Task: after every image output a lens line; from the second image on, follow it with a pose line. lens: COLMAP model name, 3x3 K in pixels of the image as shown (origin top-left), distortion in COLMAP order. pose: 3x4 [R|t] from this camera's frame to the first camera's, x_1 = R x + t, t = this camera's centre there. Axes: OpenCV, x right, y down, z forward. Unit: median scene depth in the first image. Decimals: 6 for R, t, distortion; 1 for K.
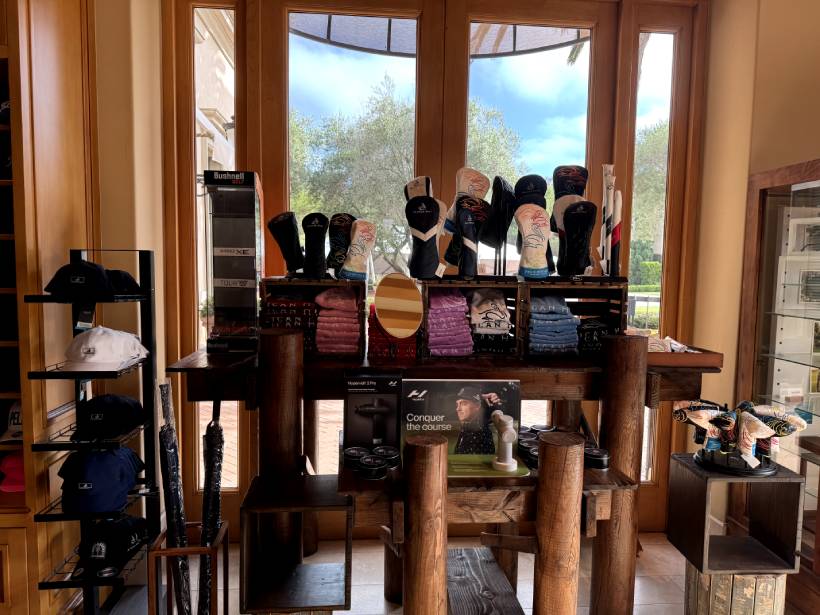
lens RADIAL K [[577.3, 0, 406.8], [0, 577.3, 305.1], [0, 0, 1]] dist [0.003311, -0.002795]
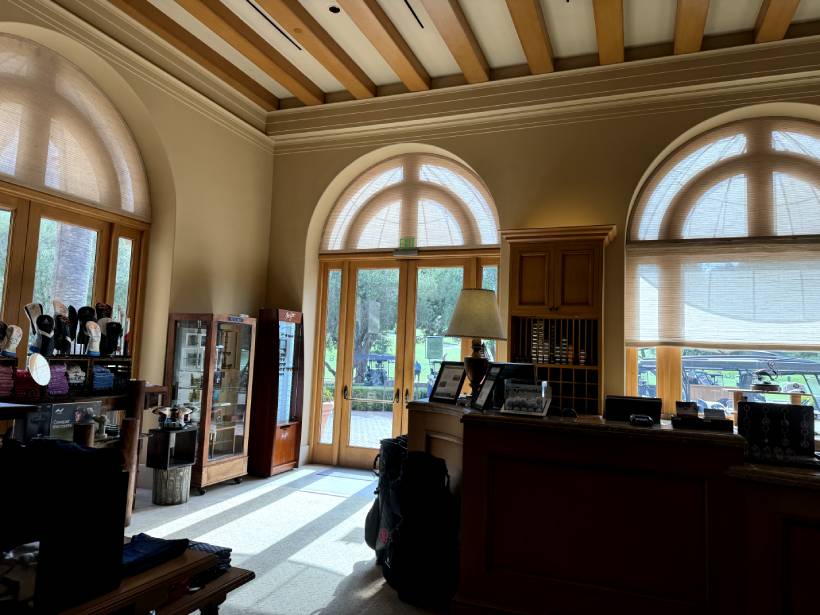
lens RADIAL K [[577.3, 0, 408.8], [0, 577.3, 304.2], [0, 0, 1]] dist [0.003311, -0.002795]
pose [[0.428820, 0.080599, 0.899787, -1.250559], [0.034046, 0.993863, -0.105252, 0.028240], [-0.902748, 0.075768, 0.423444, -1.003733]]
